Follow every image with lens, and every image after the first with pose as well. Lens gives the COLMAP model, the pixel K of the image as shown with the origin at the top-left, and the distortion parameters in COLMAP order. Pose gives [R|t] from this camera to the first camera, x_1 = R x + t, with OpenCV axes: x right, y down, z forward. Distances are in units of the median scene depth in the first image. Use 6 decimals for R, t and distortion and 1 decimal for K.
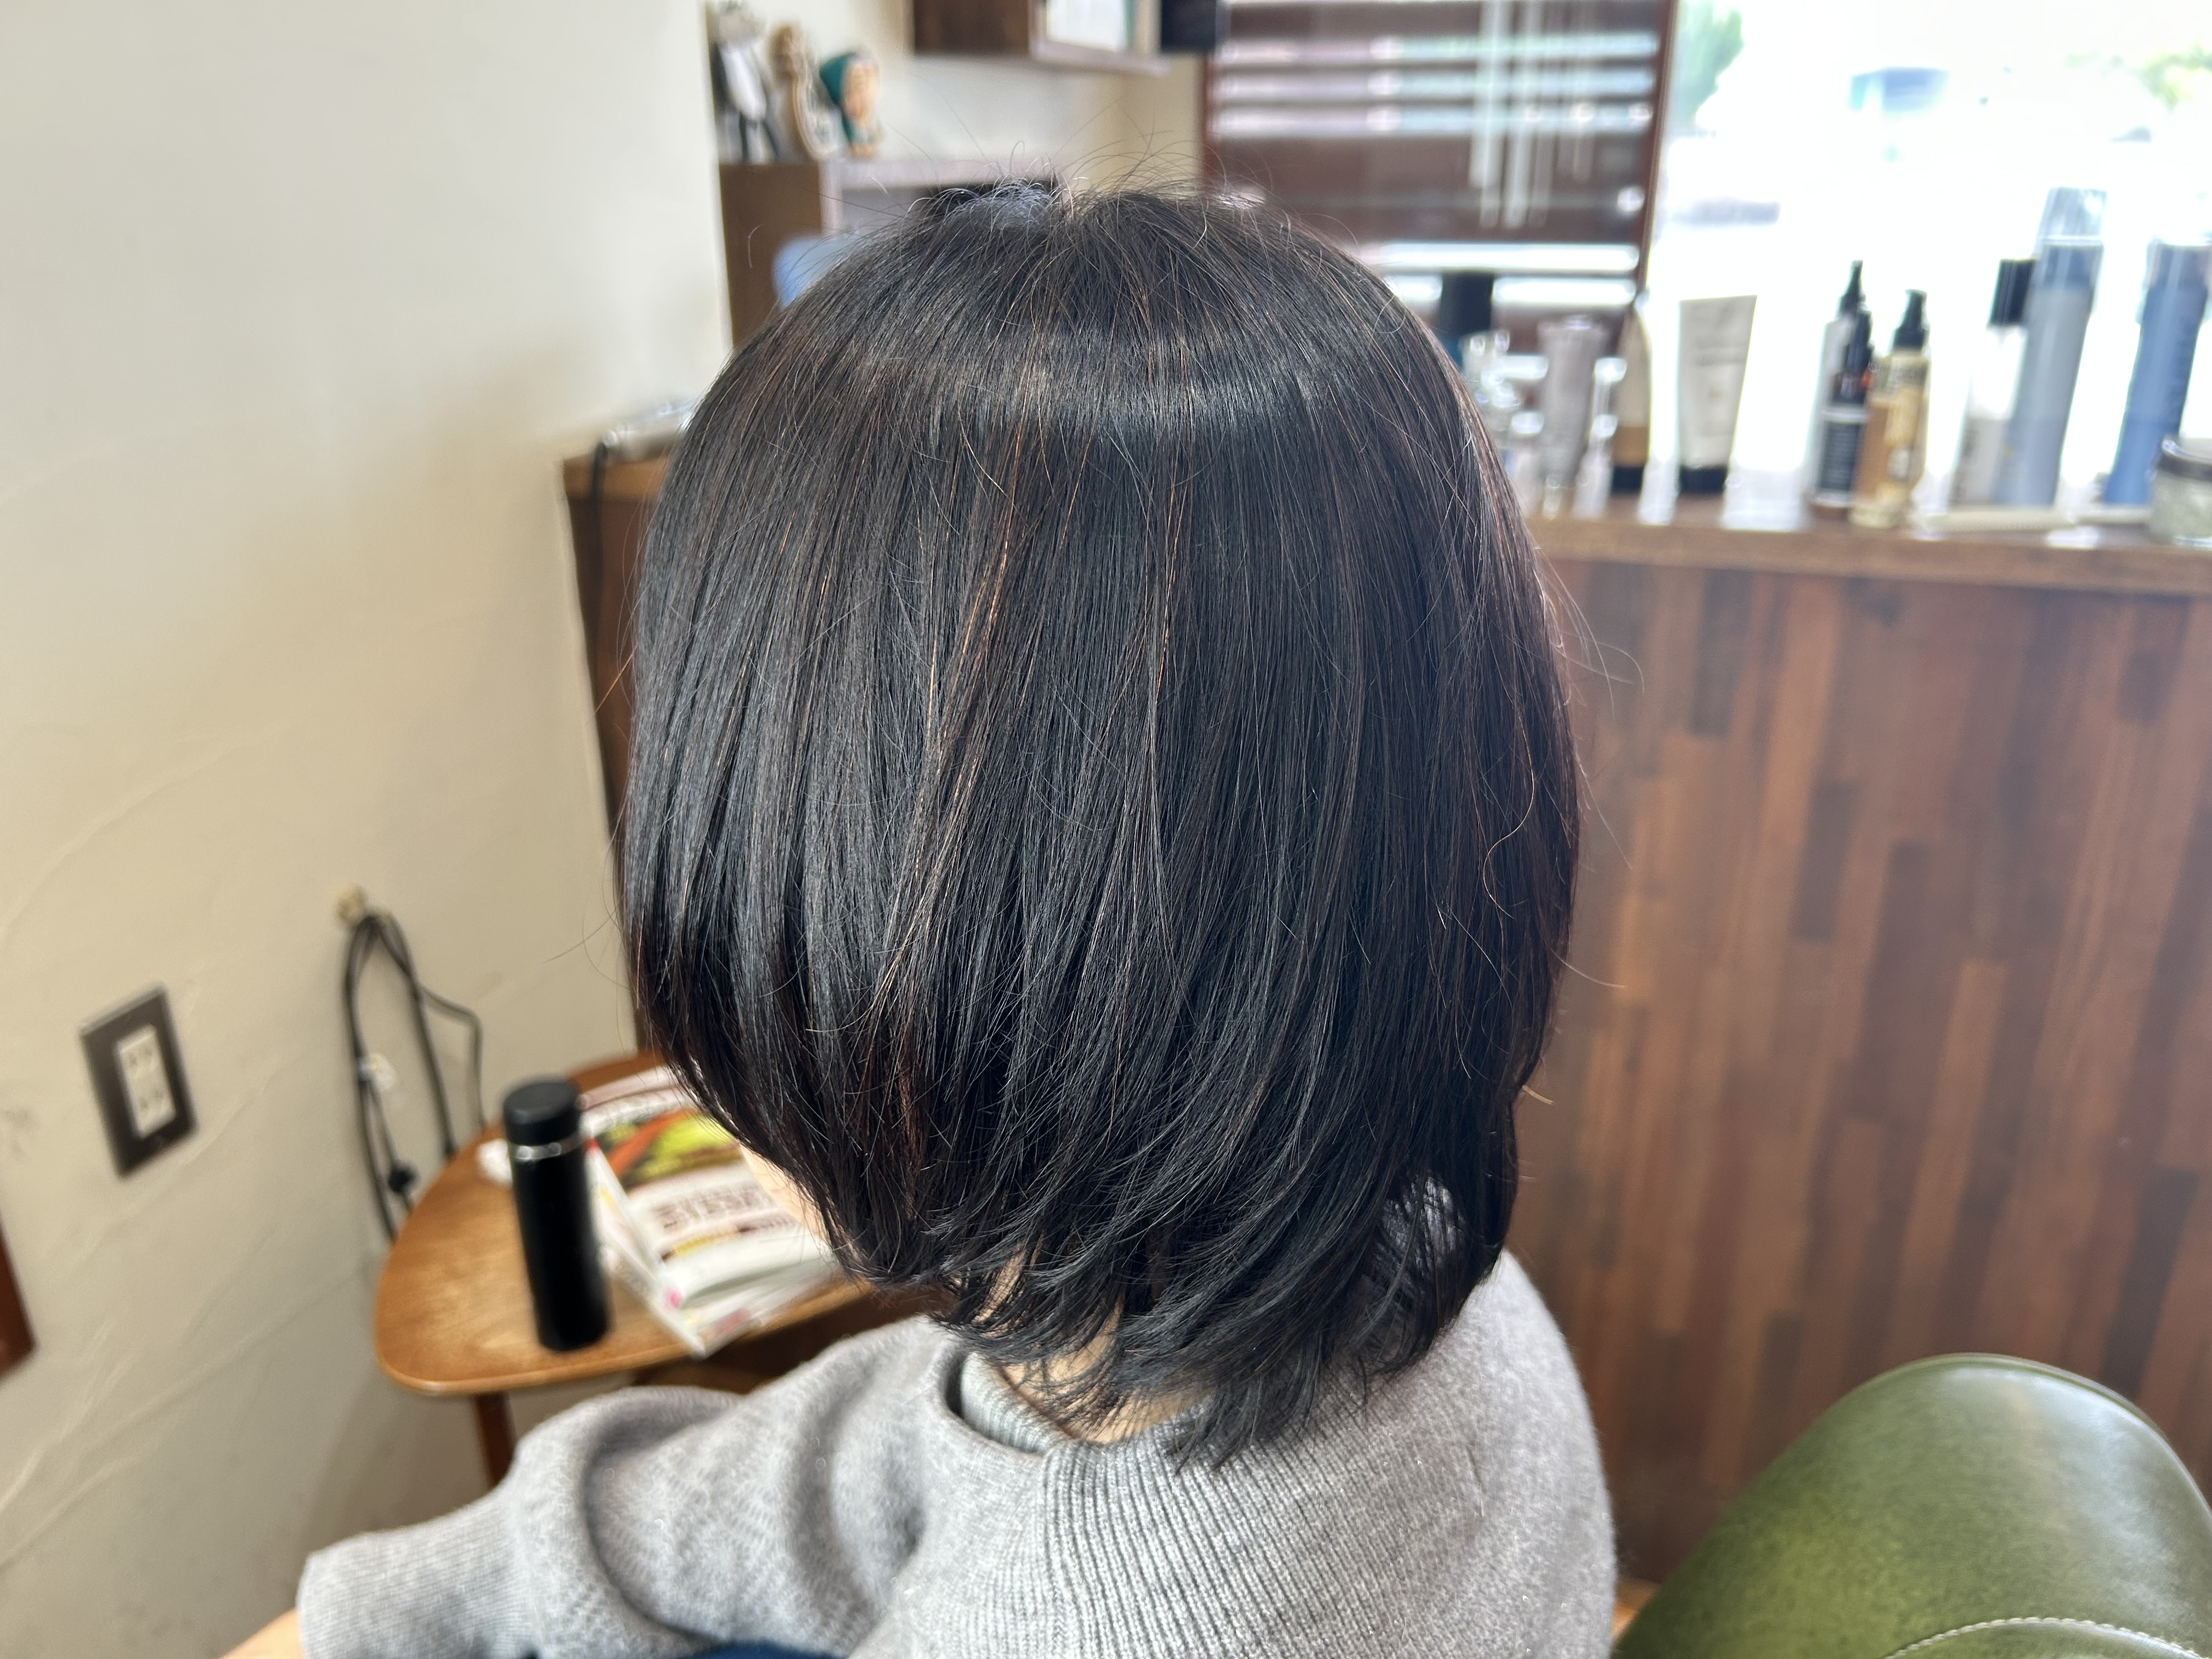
lens RADIAL K [[1657.5, 0, 1087.7], [0, 1657.5, 838.7], [0, 0, 1]] dist [-0.028894, 0.002844]
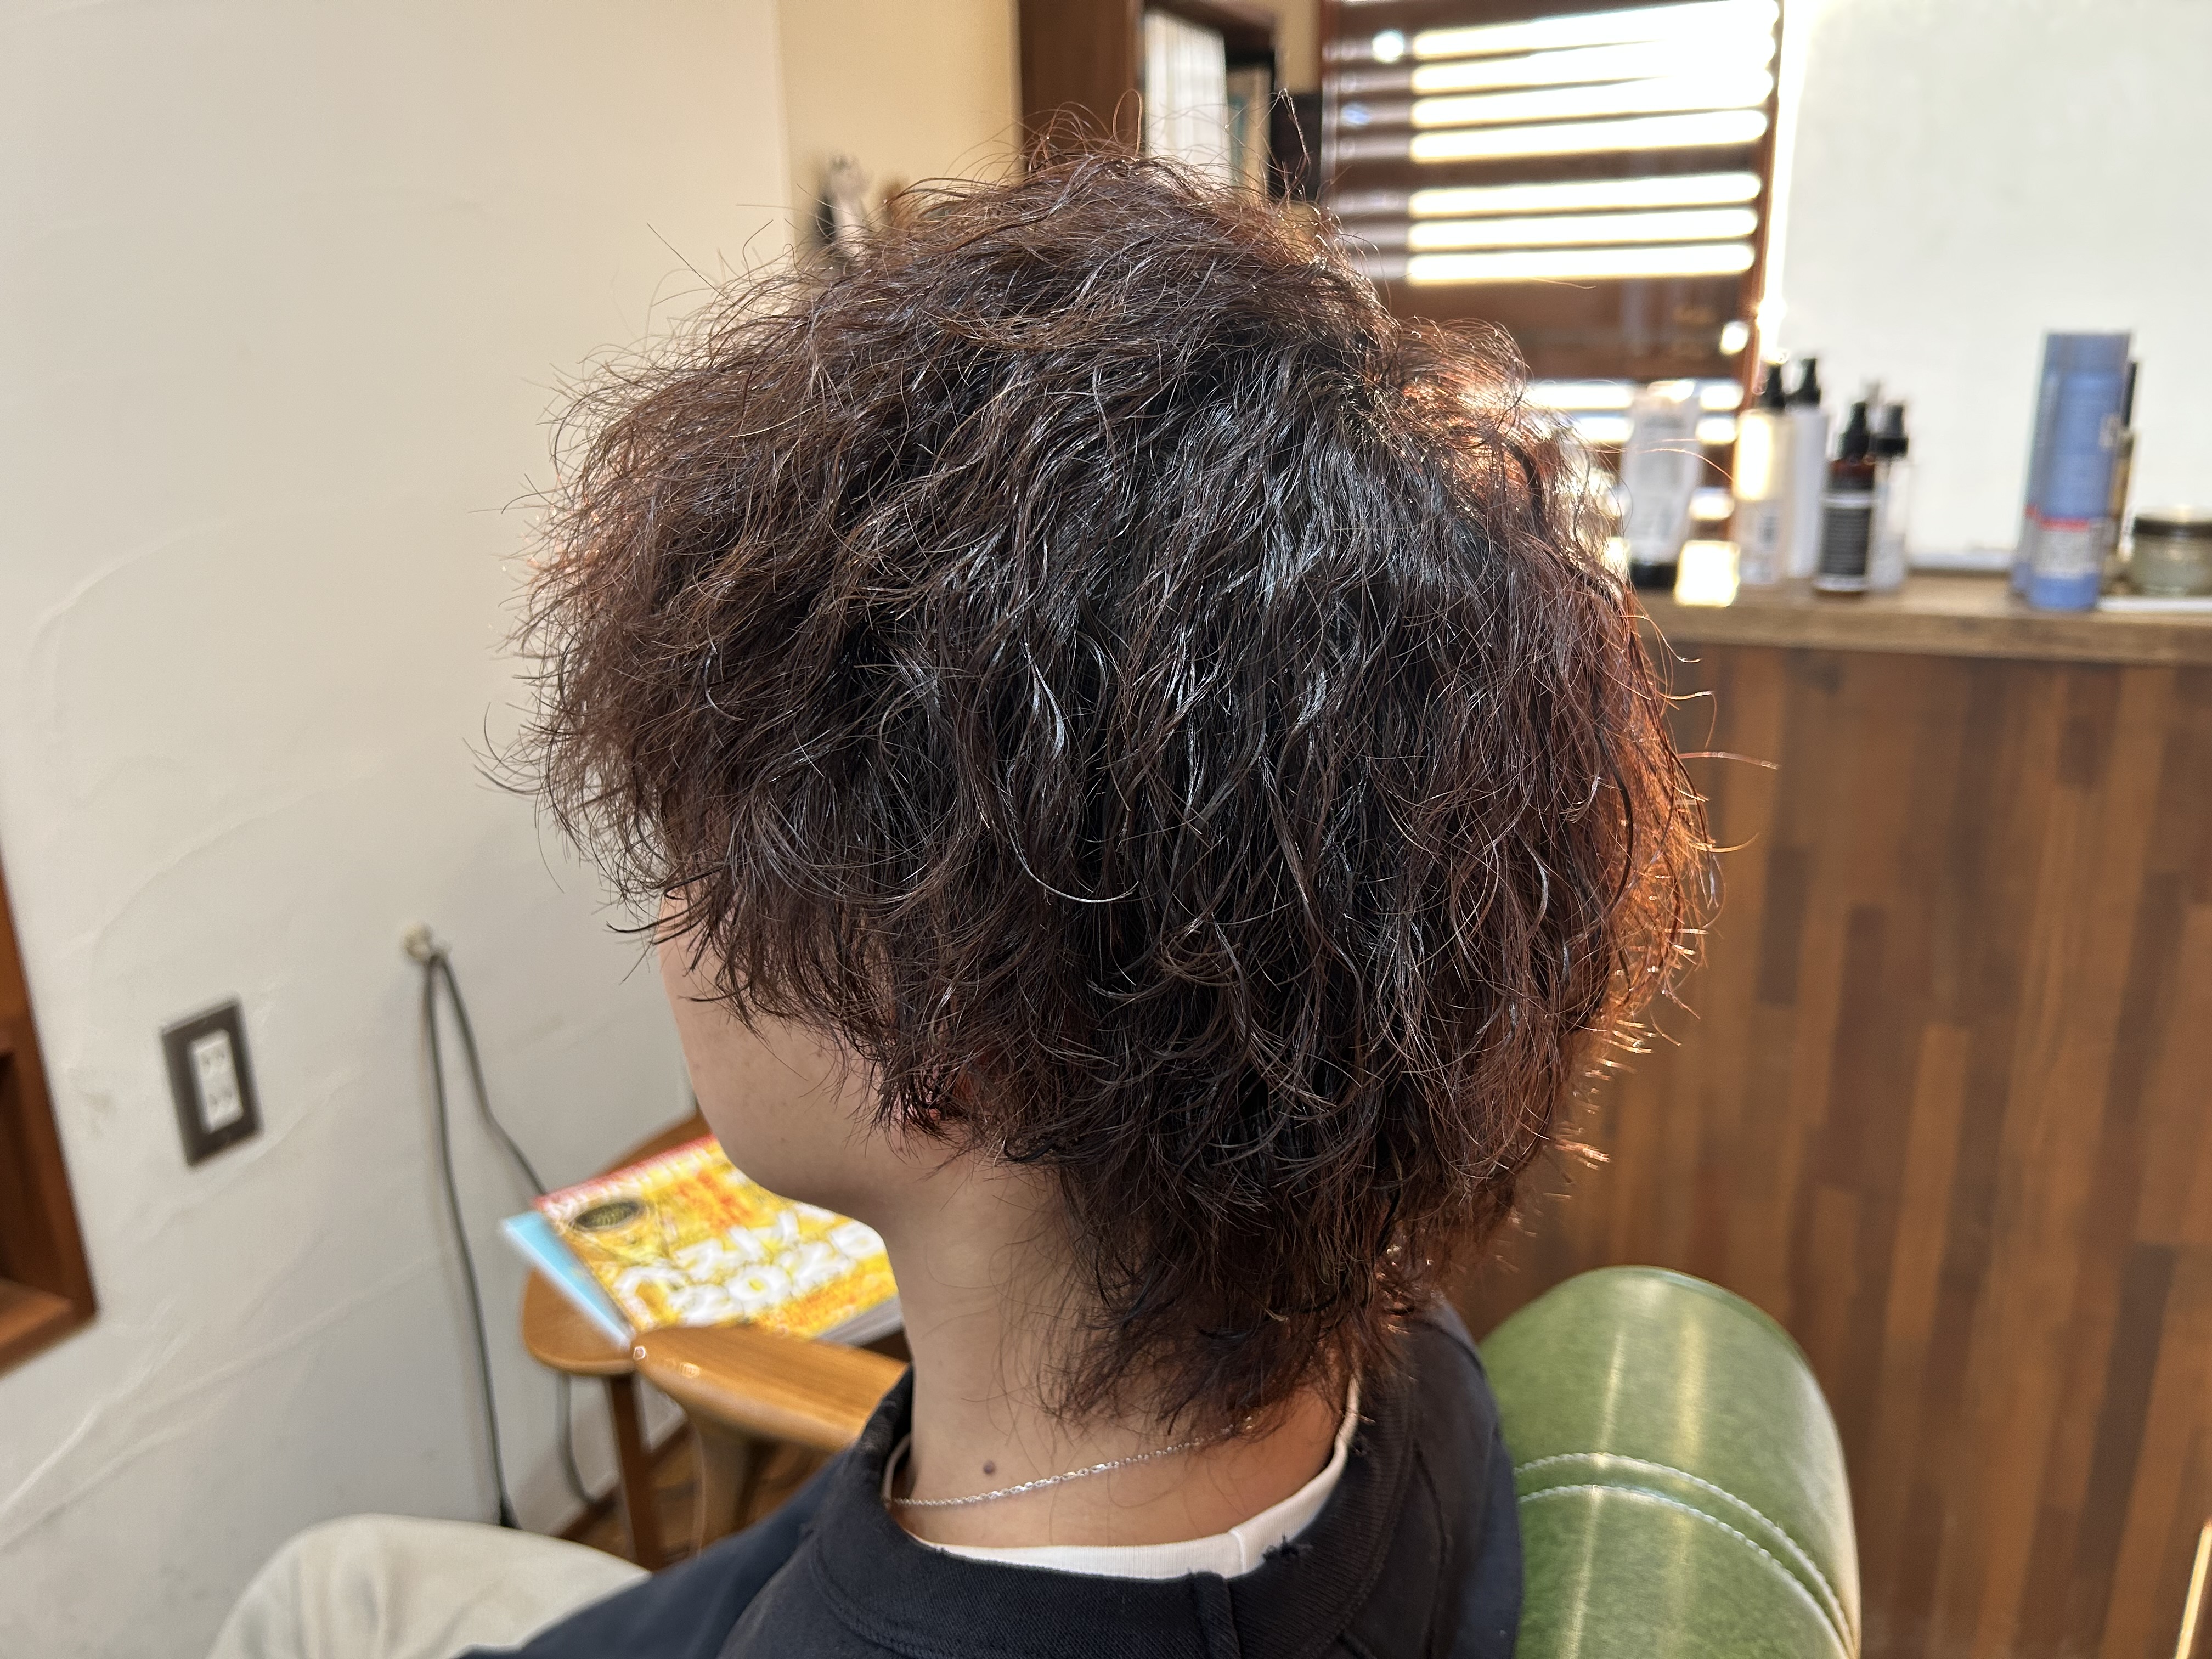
lens RADIAL K [[1657.5, 0, 1096.5], [0, 1657.5, 826.1], [0, 0, 1]] dist [-0.028894, 0.002844]
pose [[0.994587, 0.015015, -0.102821, 0.133207], [-0.024551, 0.995445, -0.092120, 0.059993], [0.100969, 0.094146, 0.990425, -0.068321]]
